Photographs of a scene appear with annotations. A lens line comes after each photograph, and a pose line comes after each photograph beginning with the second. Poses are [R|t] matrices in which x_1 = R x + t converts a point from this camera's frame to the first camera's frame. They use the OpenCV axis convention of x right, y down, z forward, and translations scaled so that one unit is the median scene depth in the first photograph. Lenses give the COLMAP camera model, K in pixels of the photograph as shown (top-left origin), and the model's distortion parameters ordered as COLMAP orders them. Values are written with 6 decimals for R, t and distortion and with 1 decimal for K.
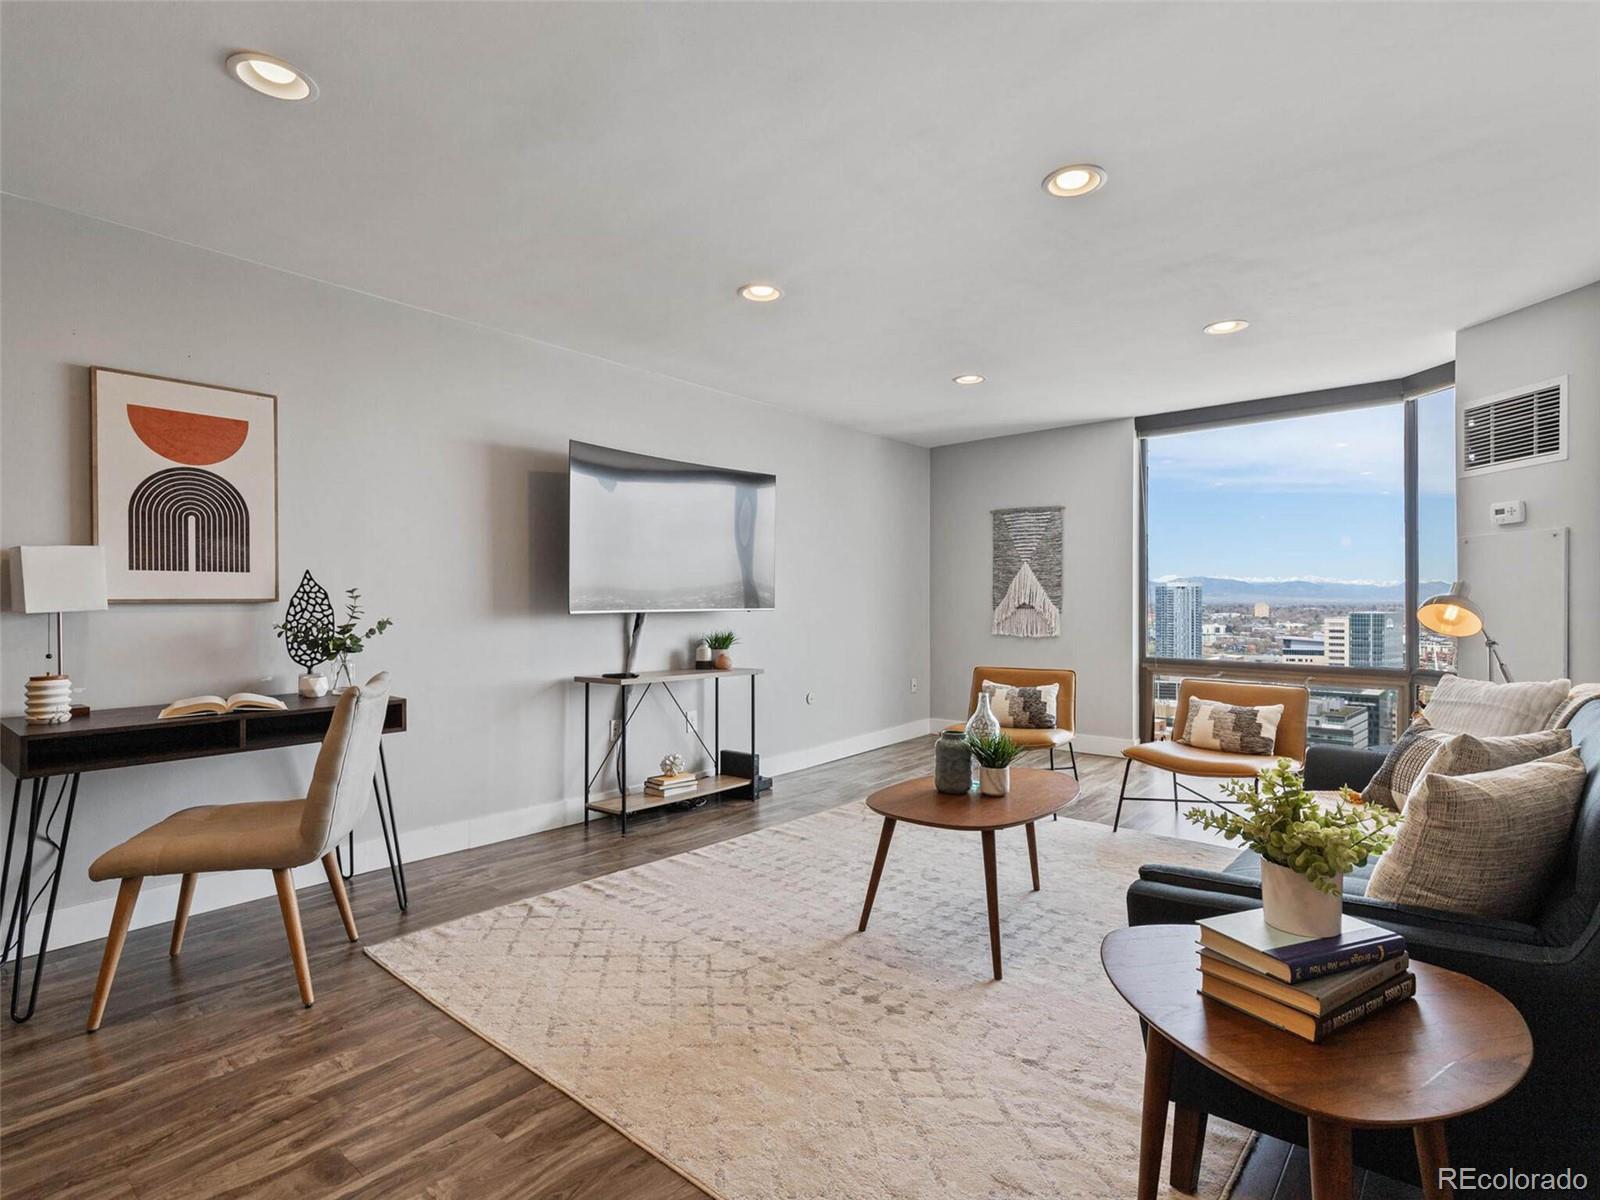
lens RADIAL K [[808.7, 0, 811.6], [0, 808.7, 598.6], [0, 0, 1]] dist [0.006618, -0.002377]
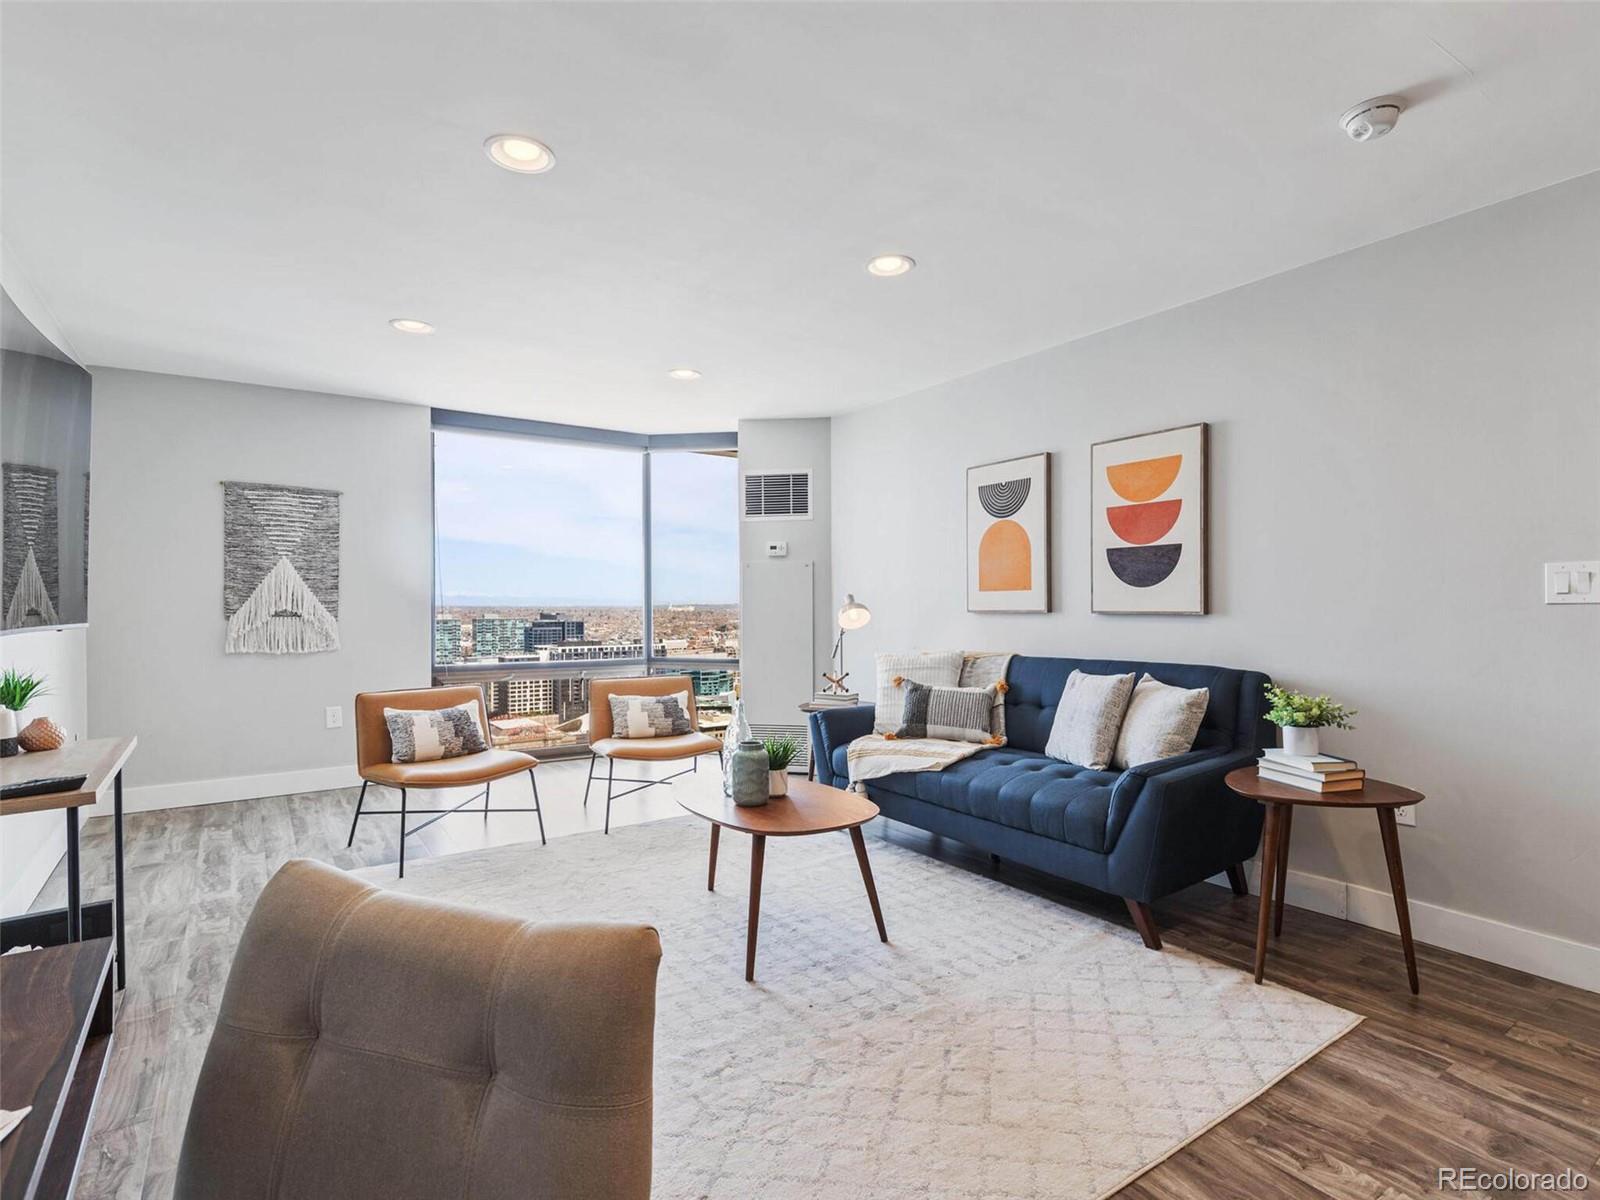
lens RADIAL K [[808.7, 0, 808.8], [0, 808.7, 599.0], [0, 0, 1]] dist [0.006618, -0.002377]
pose [[0.259675, 0.004575, 0.965685, -0.422971], [-0.002542, 0.999989, -0.004054, -0.003169], [-0.965693, -0.001402, 0.259683, 0.380755]]
